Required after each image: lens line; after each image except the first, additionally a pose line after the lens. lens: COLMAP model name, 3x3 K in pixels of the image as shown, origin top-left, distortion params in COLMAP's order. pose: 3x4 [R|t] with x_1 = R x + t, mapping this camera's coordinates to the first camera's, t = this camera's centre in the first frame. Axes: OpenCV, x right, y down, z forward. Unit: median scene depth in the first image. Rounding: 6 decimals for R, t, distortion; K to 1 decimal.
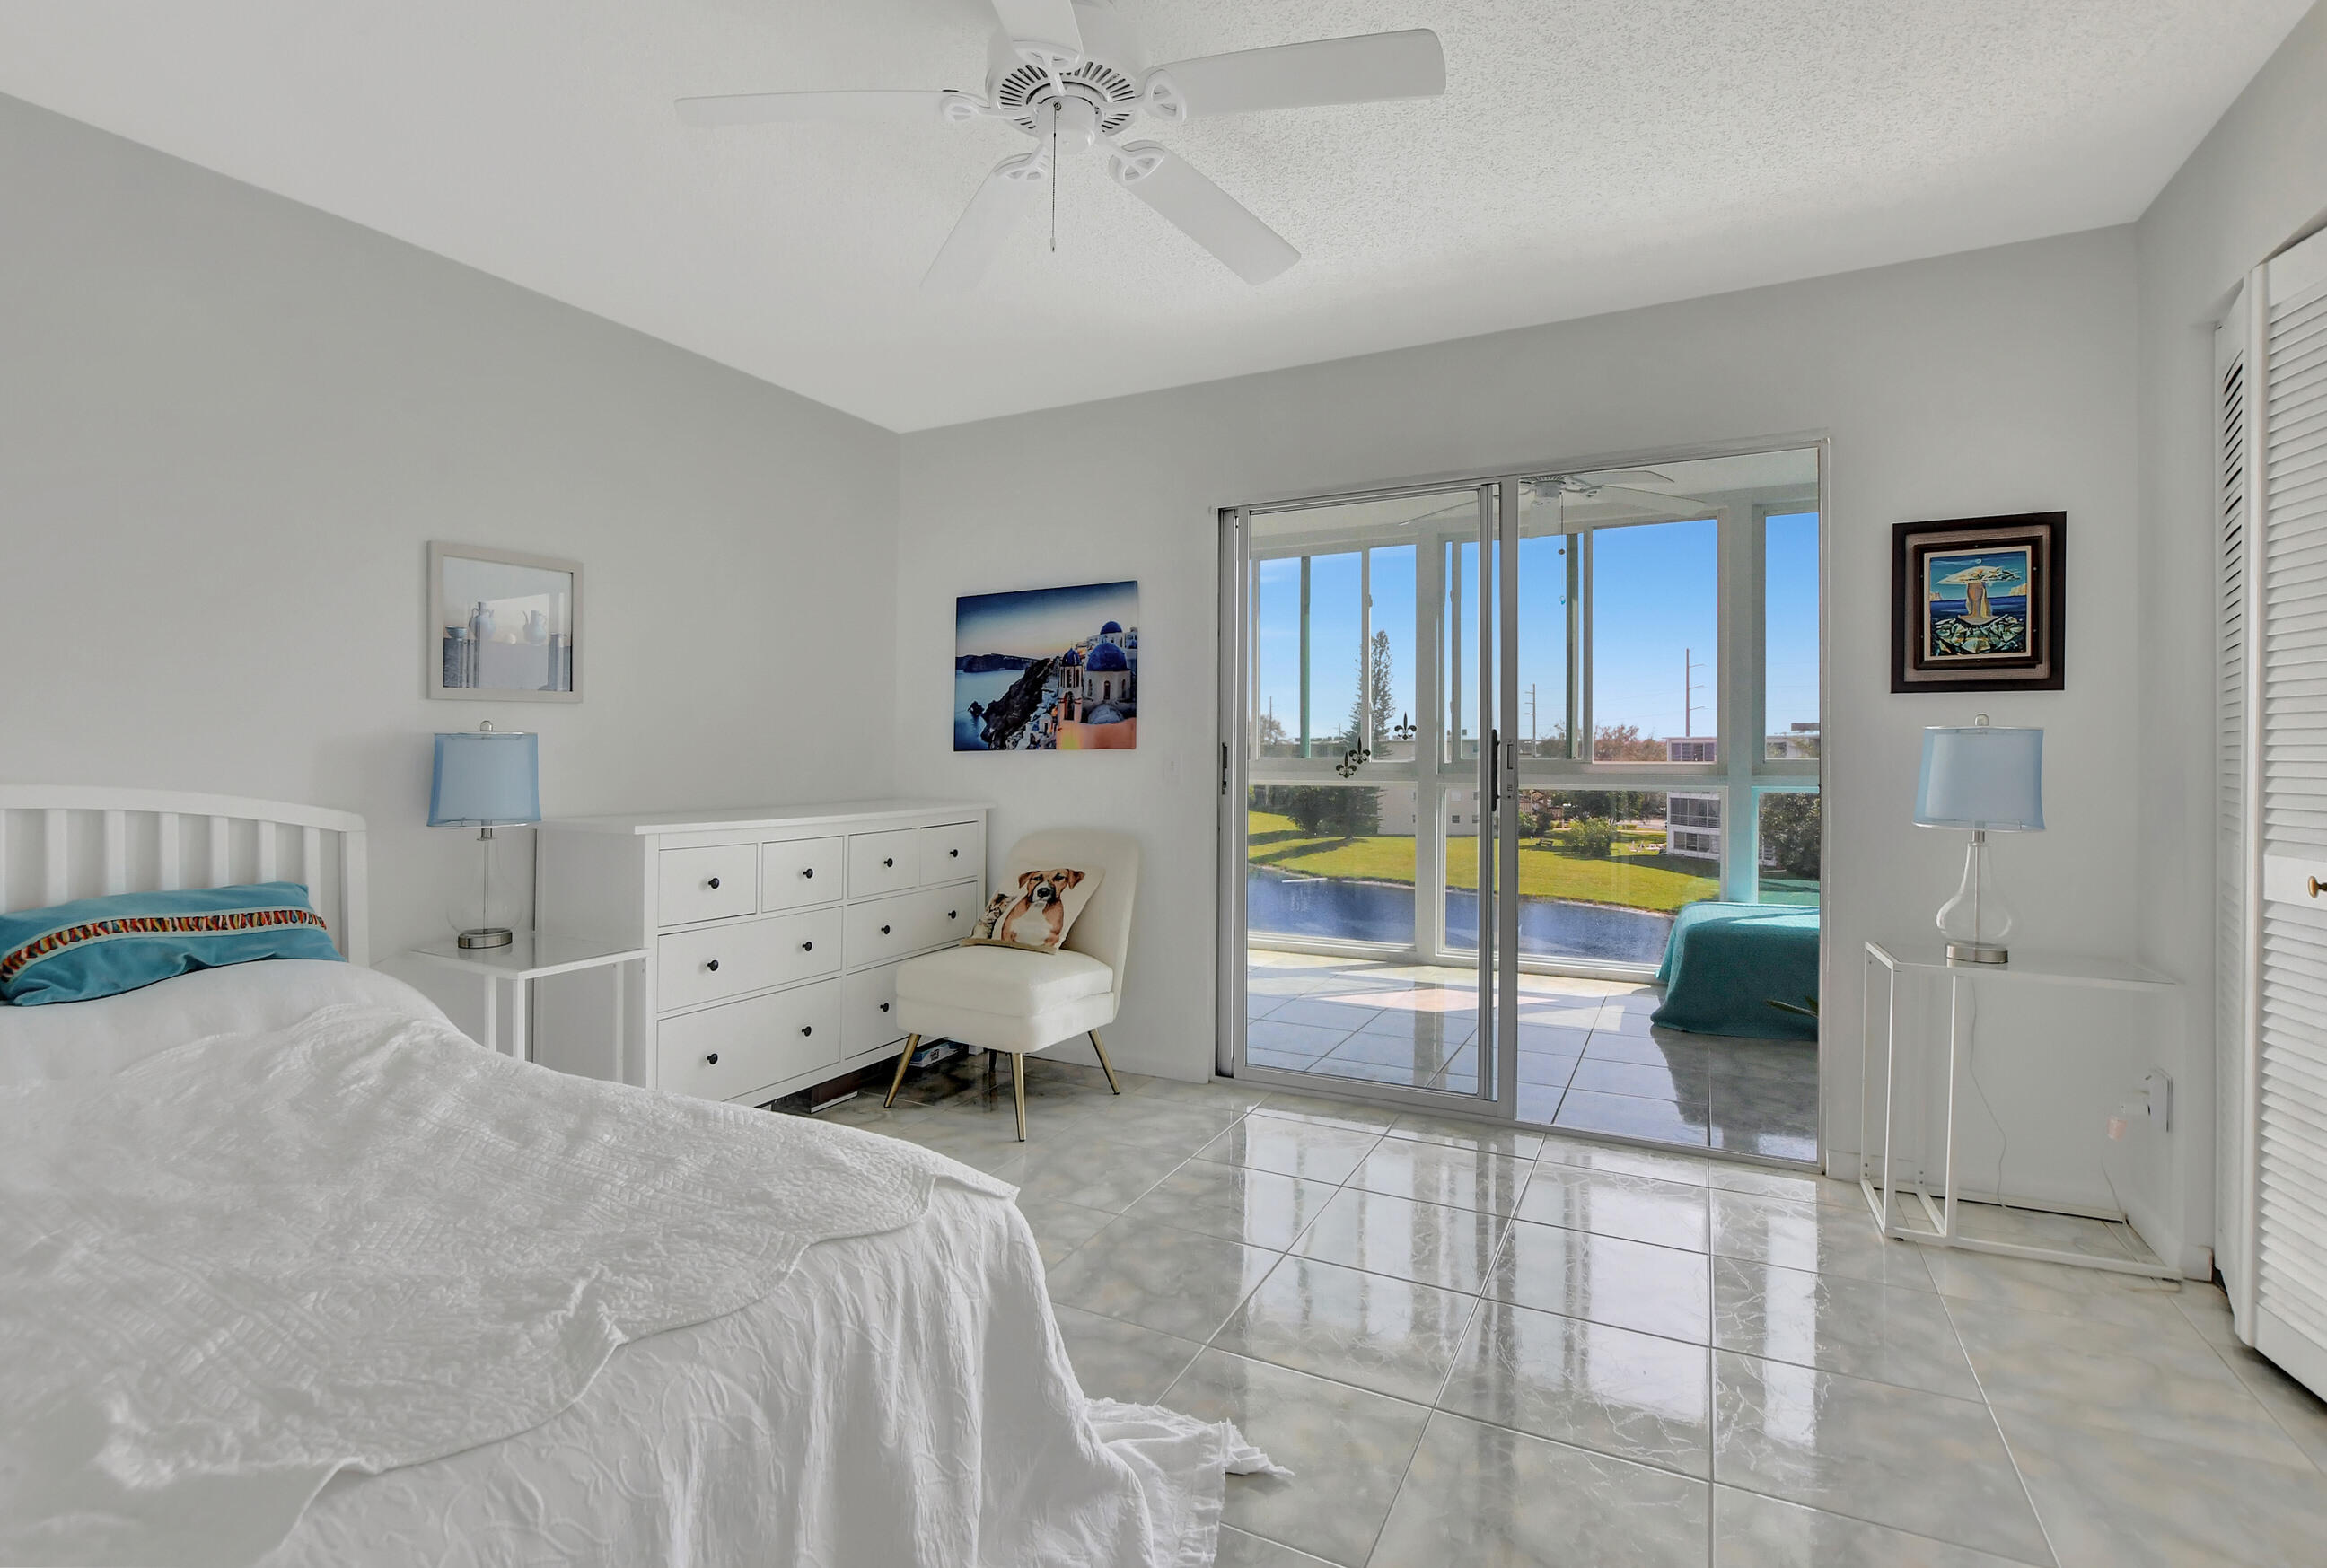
lens RADIAL K [[1072.4, 0, 1158.5], [0, 1072.4, 756.1], [0, 0, 1]] dist [-0.018527, 0.000030]
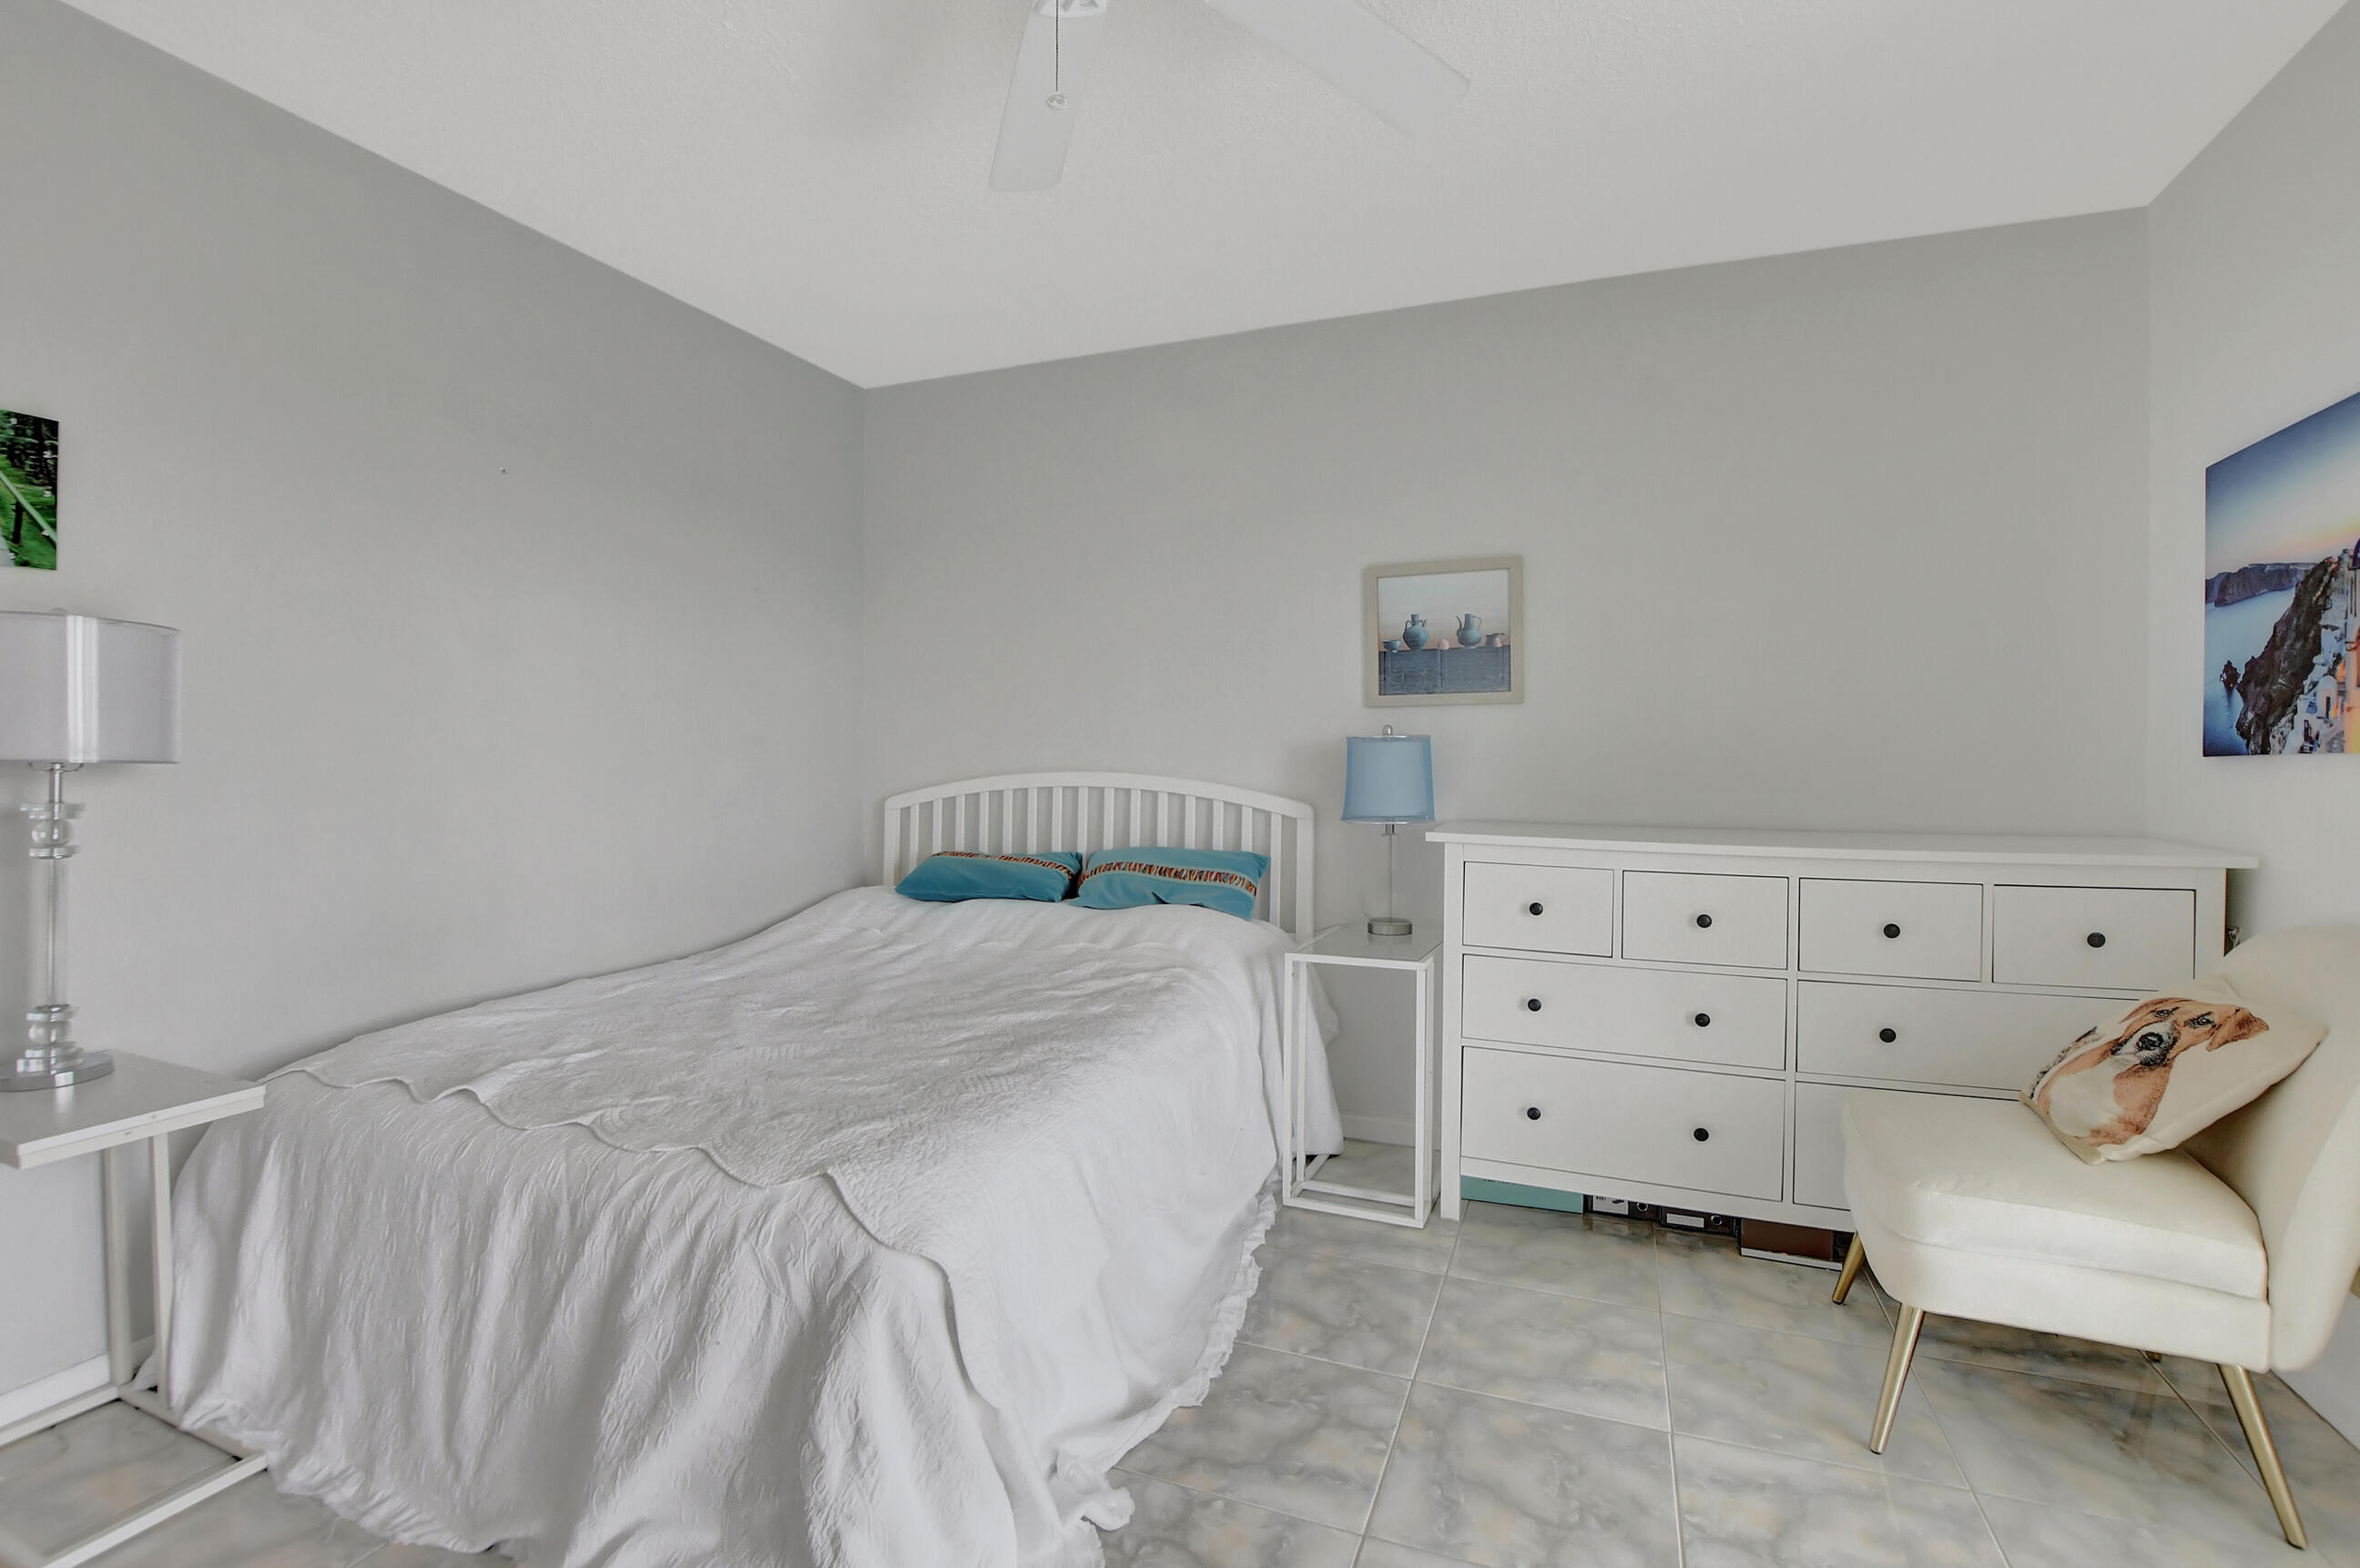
lens RADIAL K [[1127.4, 0, 1168.7], [0, 1127.4, 761.0], [0, 0, 1]] dist [-0.023032, 0.000814]
pose [[0.090178, 0.007333, -0.995899, 0.376225], [-0.008348, 0.999943, 0.006607, -0.002007], [0.995891, 0.007718, 0.090234, 0.525048]]
